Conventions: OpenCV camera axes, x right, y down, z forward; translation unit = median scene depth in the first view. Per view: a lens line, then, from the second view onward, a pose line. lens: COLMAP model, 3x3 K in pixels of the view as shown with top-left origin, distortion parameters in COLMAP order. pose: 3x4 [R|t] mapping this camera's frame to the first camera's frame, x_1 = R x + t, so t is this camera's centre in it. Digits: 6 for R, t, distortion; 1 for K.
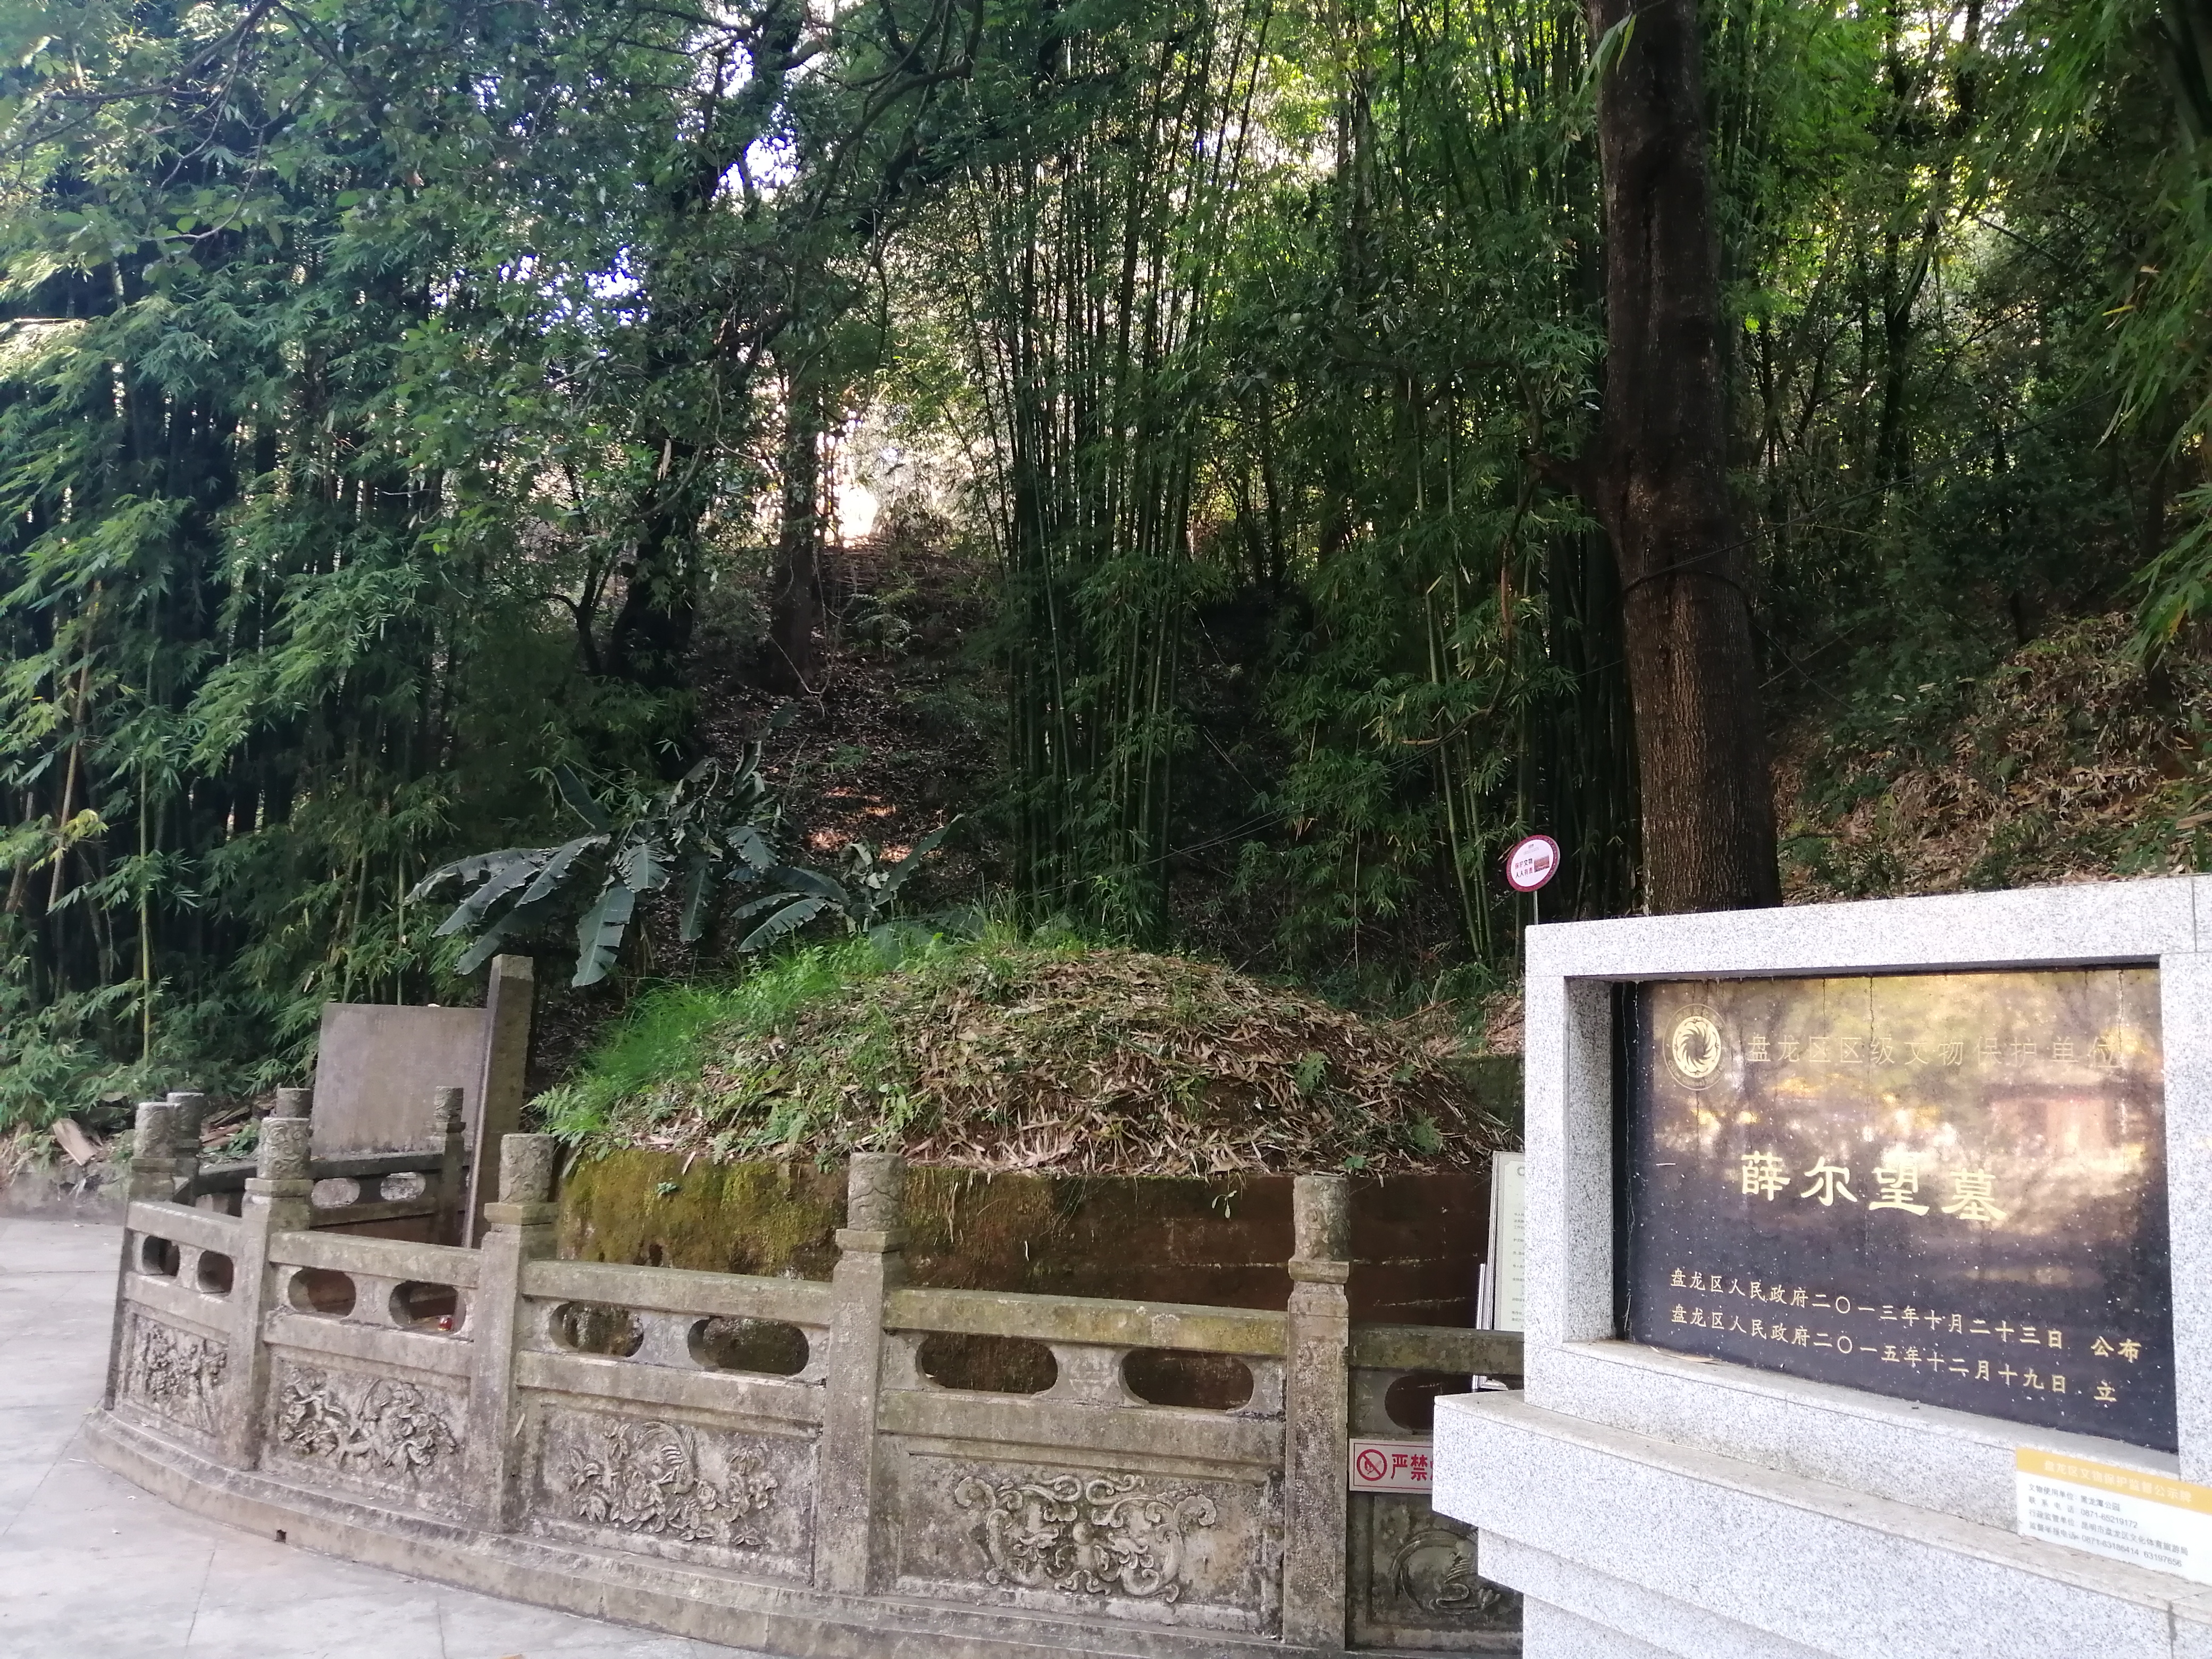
lens RADIAL K [[1733.1, 0, 1169.4], [0, 1733.1, 747.6], [0, 0, 1]] dist [0.091564, -0.144711]
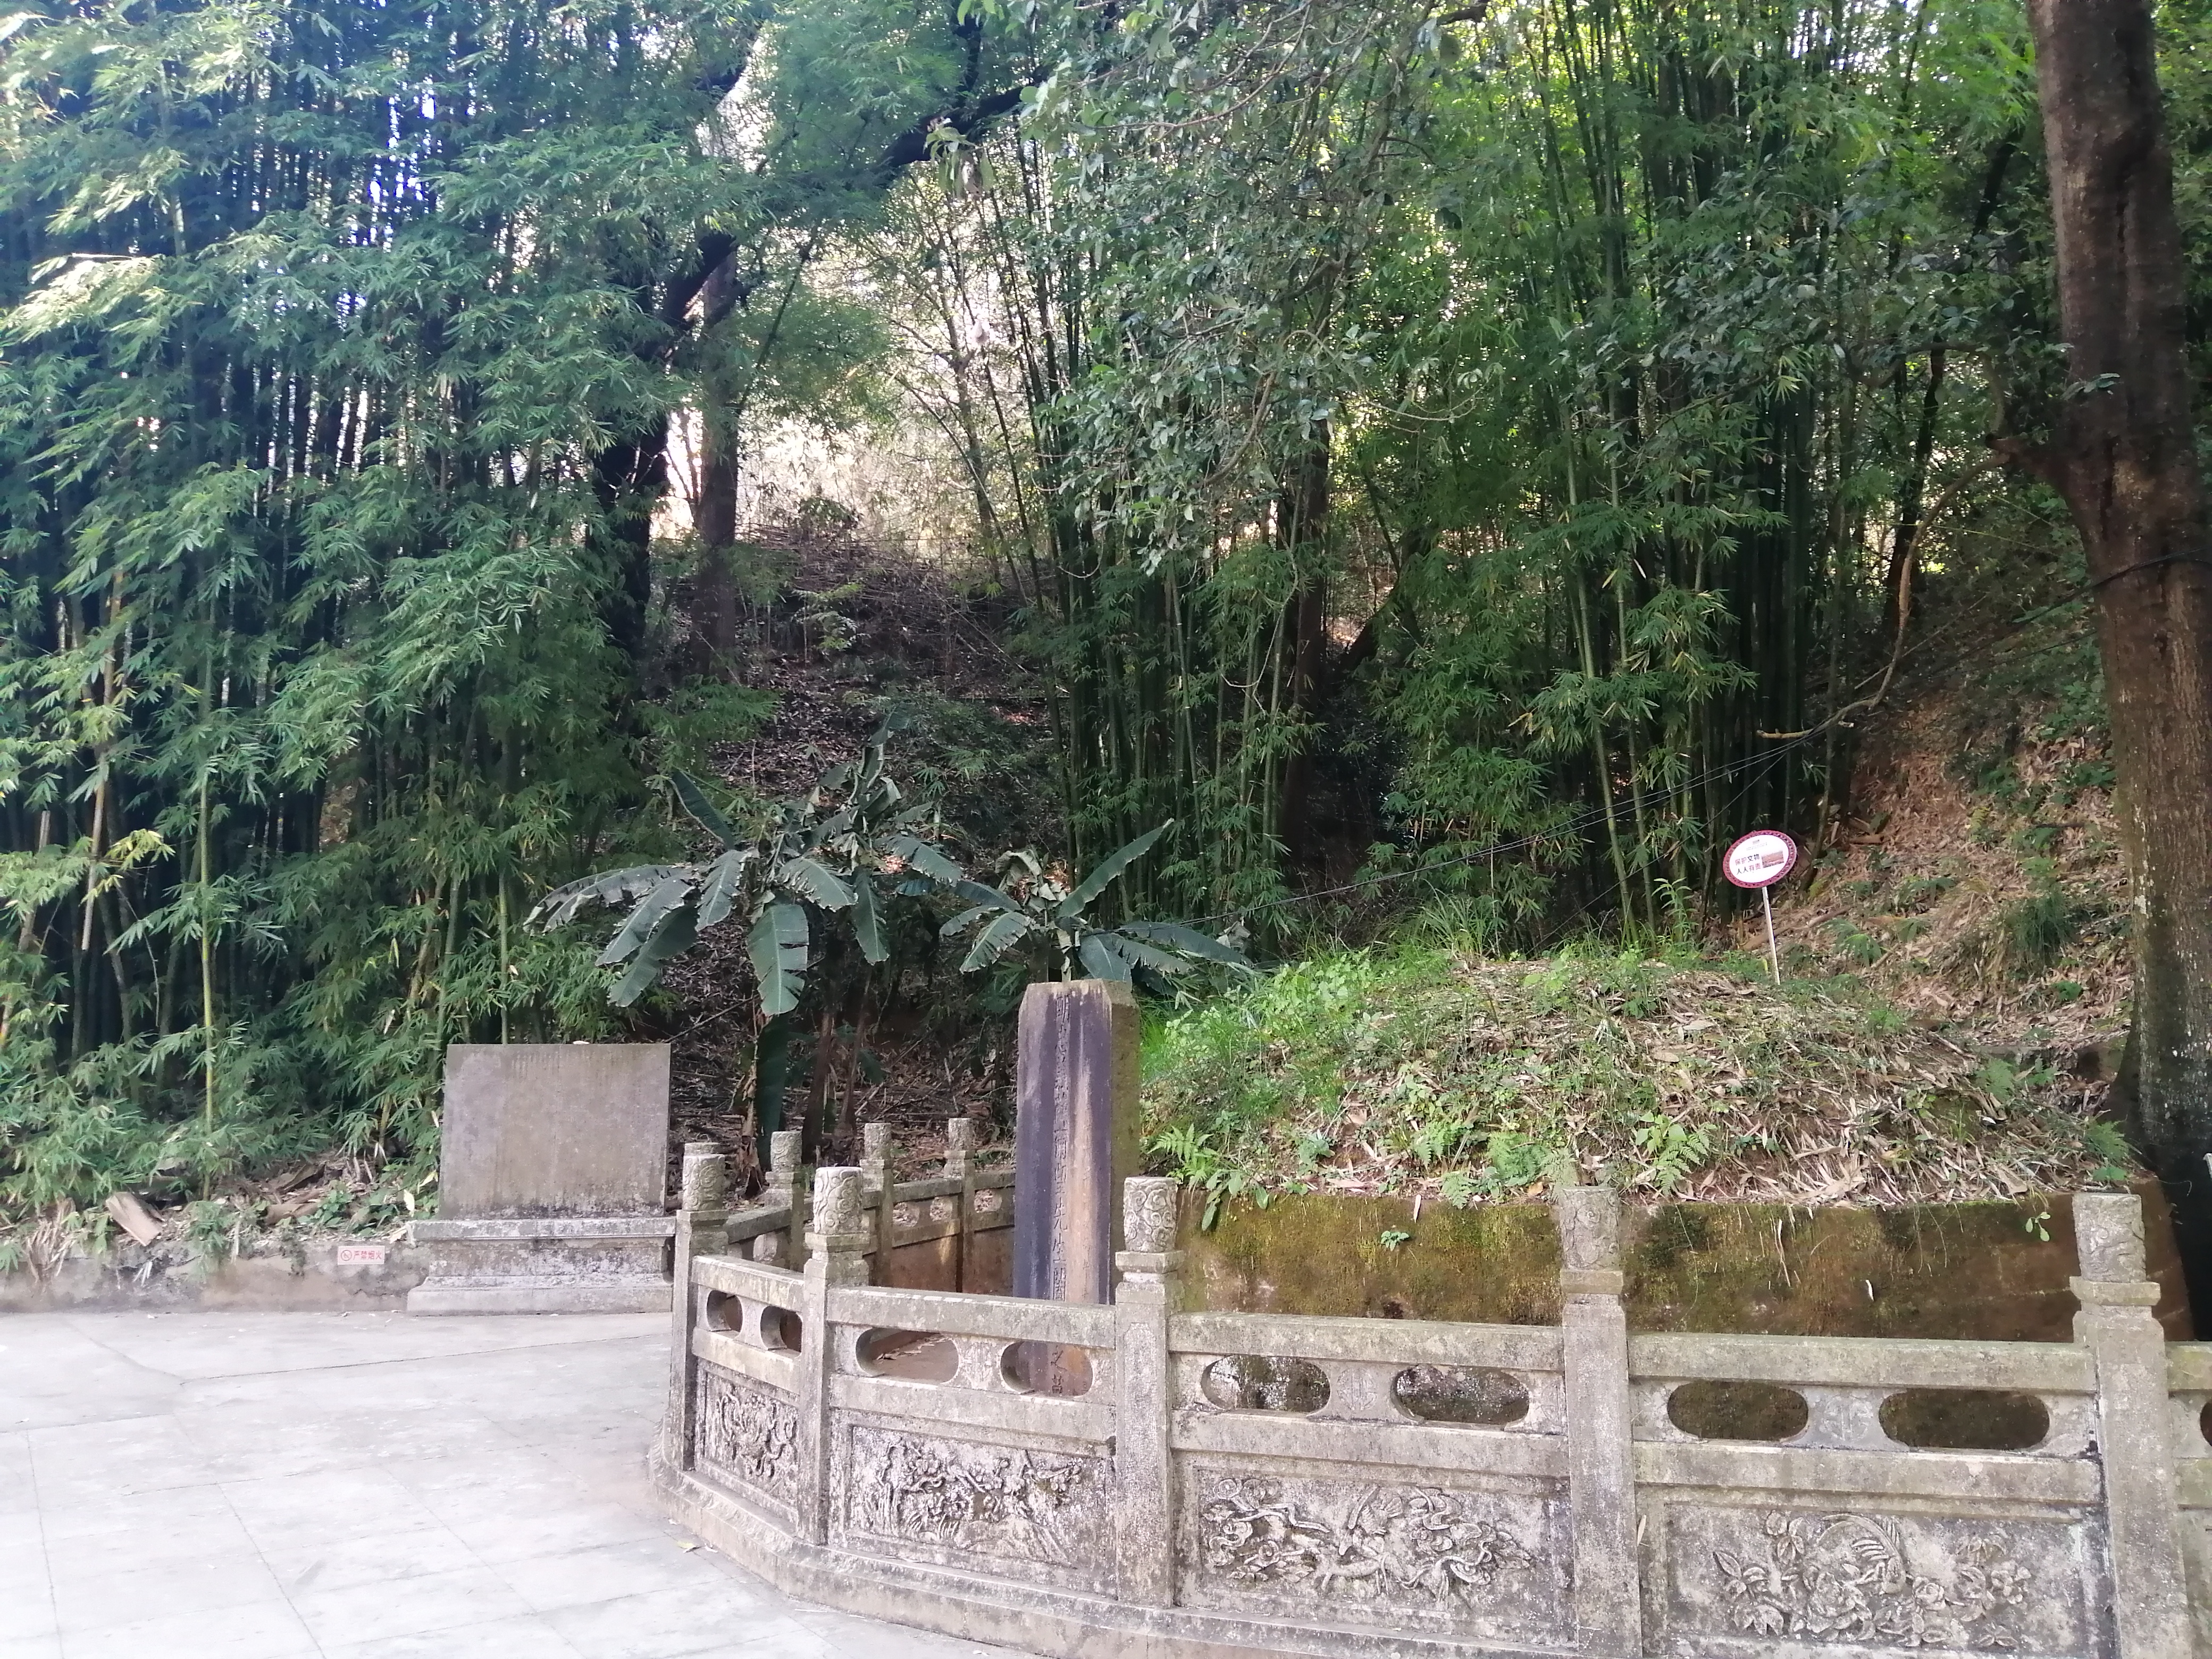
lens RADIAL K [[1733.1, 0, 1169.4], [0, 1733.1, 747.6], [0, 0, 1]] dist [0.091564, -0.144711]
pose [[0.985619, -0.008648, 0.168759, -0.372306], [0.009191, 0.999955, -0.002433, 0.002417], [-0.168731, 0.003949, 0.985654, 0.097707]]
